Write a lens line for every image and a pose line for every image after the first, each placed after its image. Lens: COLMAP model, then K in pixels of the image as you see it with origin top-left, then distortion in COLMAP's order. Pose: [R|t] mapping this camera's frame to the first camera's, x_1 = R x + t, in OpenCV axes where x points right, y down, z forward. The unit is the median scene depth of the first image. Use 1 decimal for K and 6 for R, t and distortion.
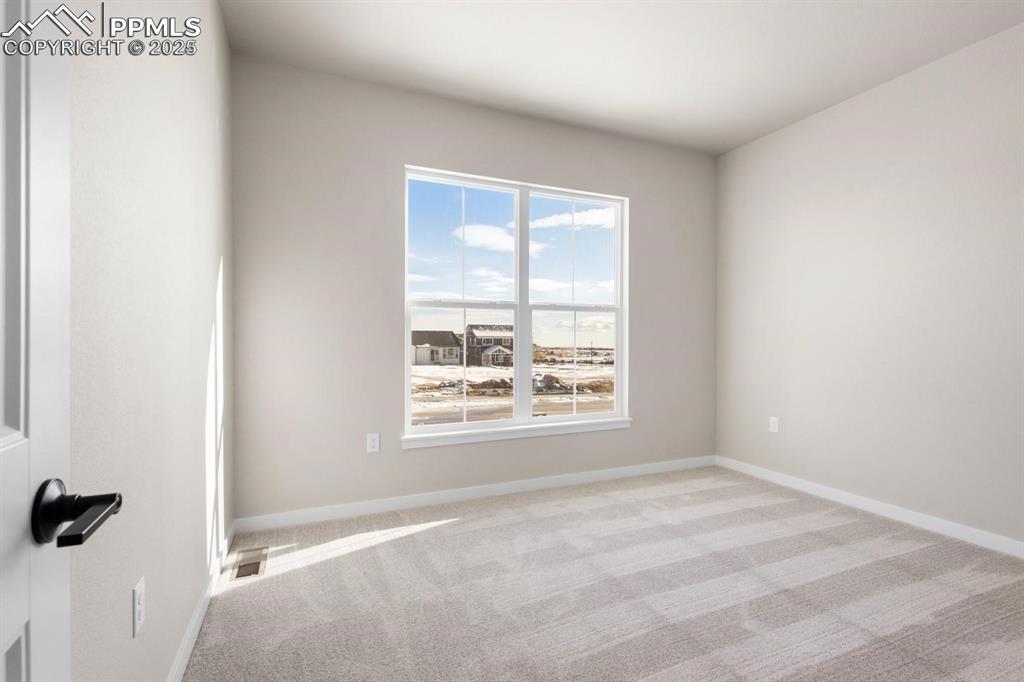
lens RADIAL K [[473.4, 0, 512.6], [0, 473.4, 336.7], [0, 0, 1]] dist [0.005476, -0.000463]
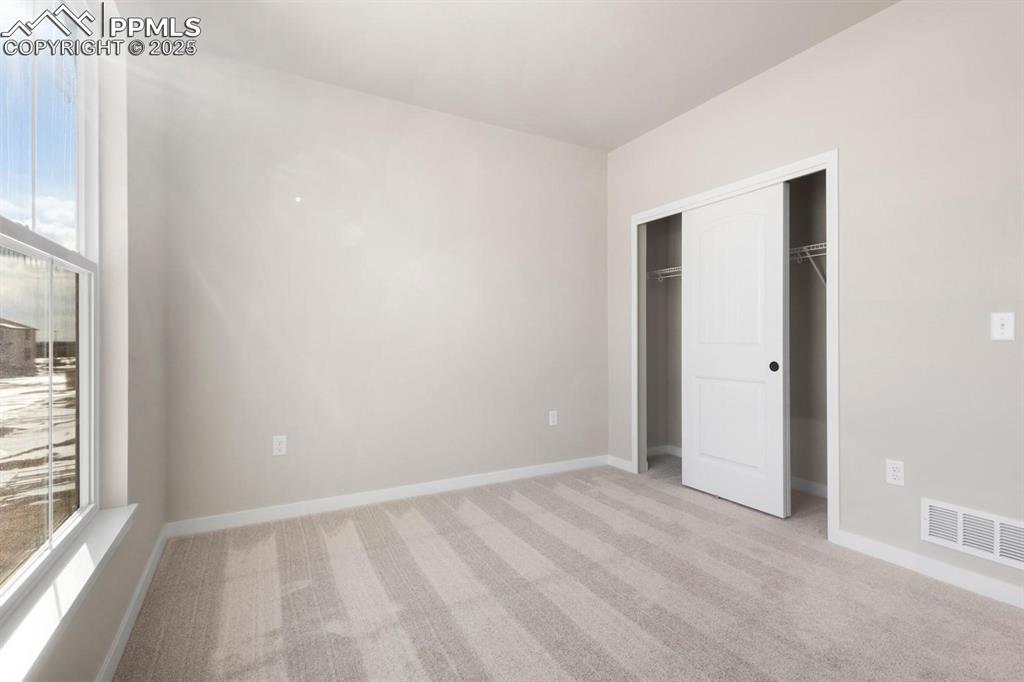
lens RADIAL K [[473.4, 0, 512.6], [0, 473.4, 336.7], [0, 0, 1]] dist [0.005476, -0.000463]
pose [[-0.095934, 0.000466, 0.995388, -0.319037], [-0.001940, 0.999998, -0.000655, 0.006875], [-0.995386, -0.001994, -0.095933, 0.831742]]
